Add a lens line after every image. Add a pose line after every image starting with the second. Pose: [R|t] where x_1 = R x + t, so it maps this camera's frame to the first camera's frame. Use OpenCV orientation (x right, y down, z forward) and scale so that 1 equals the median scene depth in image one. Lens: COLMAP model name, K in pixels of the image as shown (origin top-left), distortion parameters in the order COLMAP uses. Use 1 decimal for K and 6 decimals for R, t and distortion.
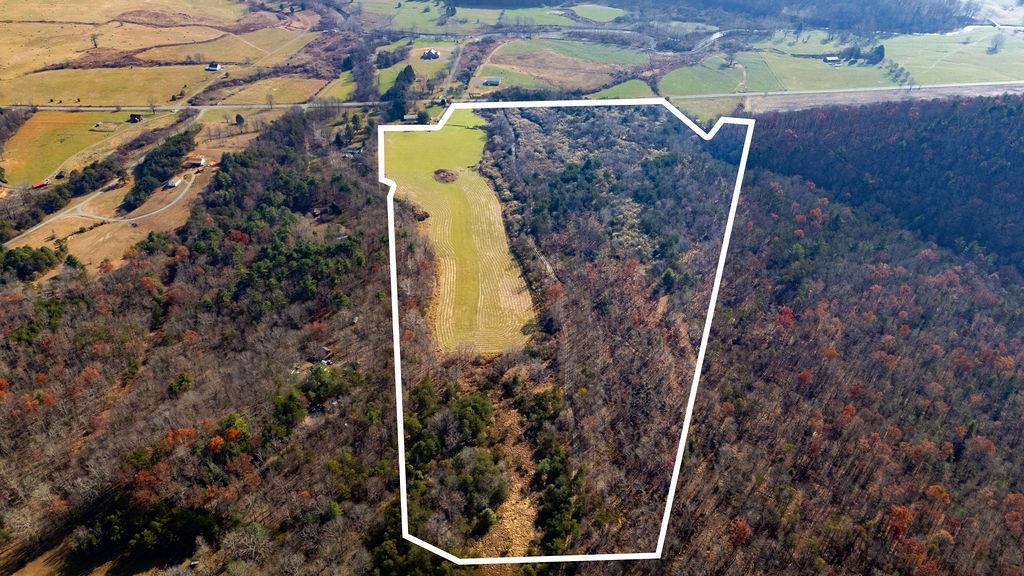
lens RADIAL K [[745.7, 0, 511.9], [0, 745.7, 292.3], [0, 0, 1]] dist [0.087811, -0.088755]
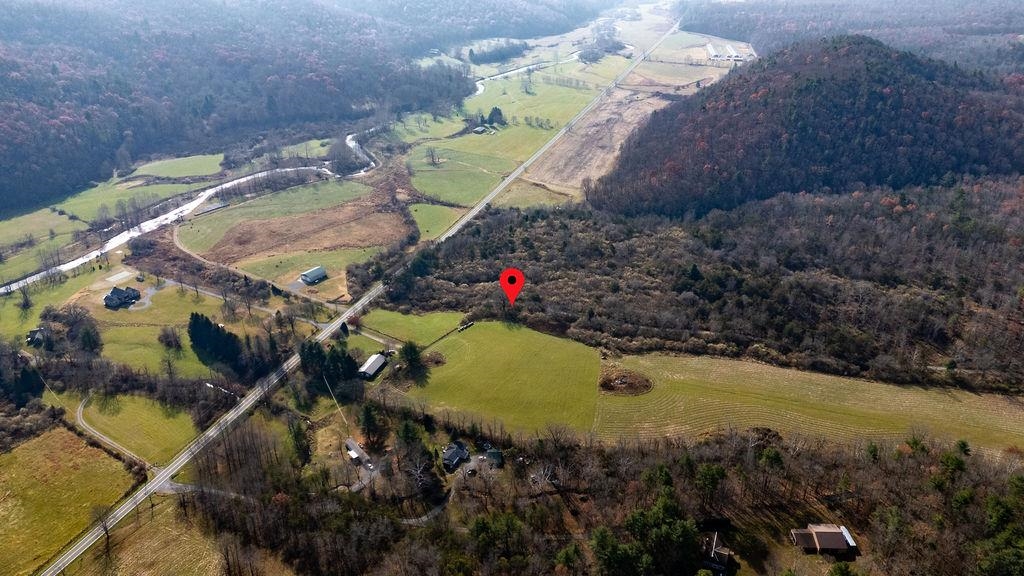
lens RADIAL K [[745.7, 0, 511.9], [0, 745.7, 292.3], [0, 0, 1]] dist [0.087811, -0.088755]
pose [[0.448534, -0.413316, 0.792456, -0.457307], [0.530177, 0.836846, 0.136386, -0.275758], [-0.719534, 0.358968, 0.594485, 0.541931]]
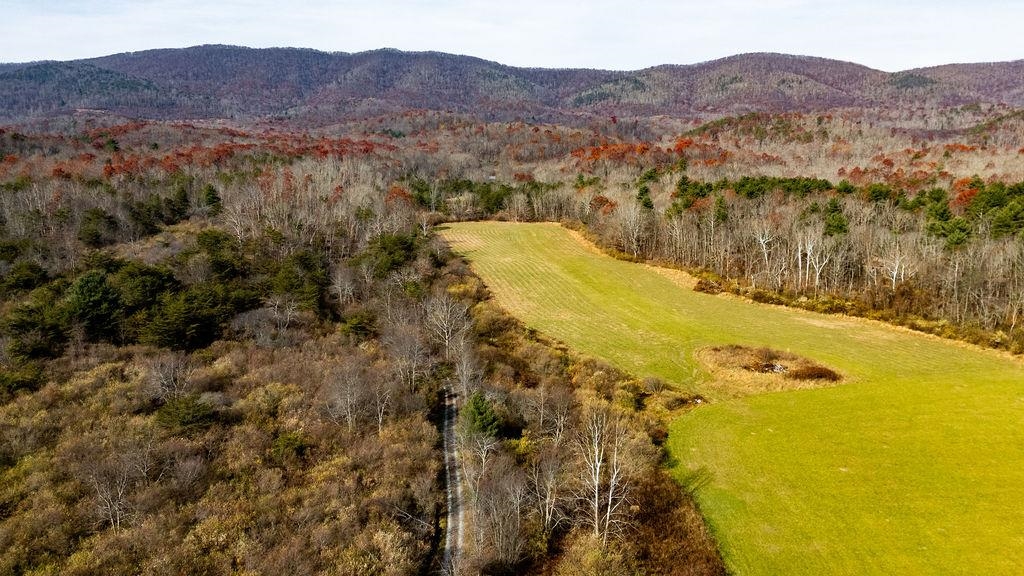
lens RADIAL K [[749.2, 0, 512.2], [0, 749.2, 286.0], [0, 0, 1]] dist [0.081491, -0.077696]
pose [[-0.997474, 0.003465, -0.070954, 0.001684], [-0.048464, 0.697093, 0.715341, -0.259870], [0.051940, 0.716973, -0.695164, 0.901470]]
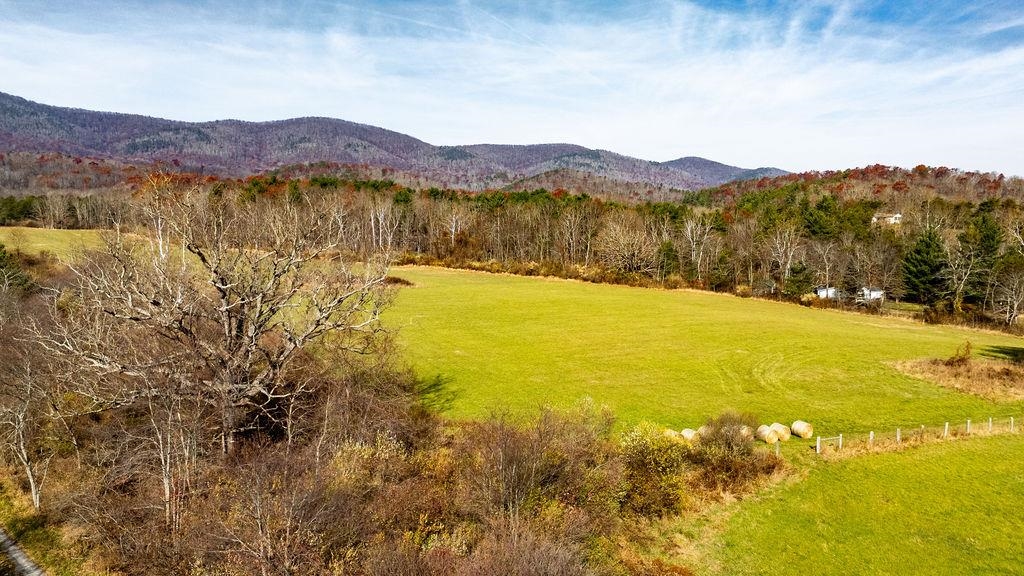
lens RADIAL K [[749.2, 0, 512.2], [0, 749.2, 286.0], [0, 0, 1]] dist [0.081491, -0.077696]
pose [[-0.815942, 0.021163, -0.577746, 0.001322], [-0.360543, 0.762567, 0.537123, -0.232978], [0.451937, 0.646563, -0.614580, 0.923519]]
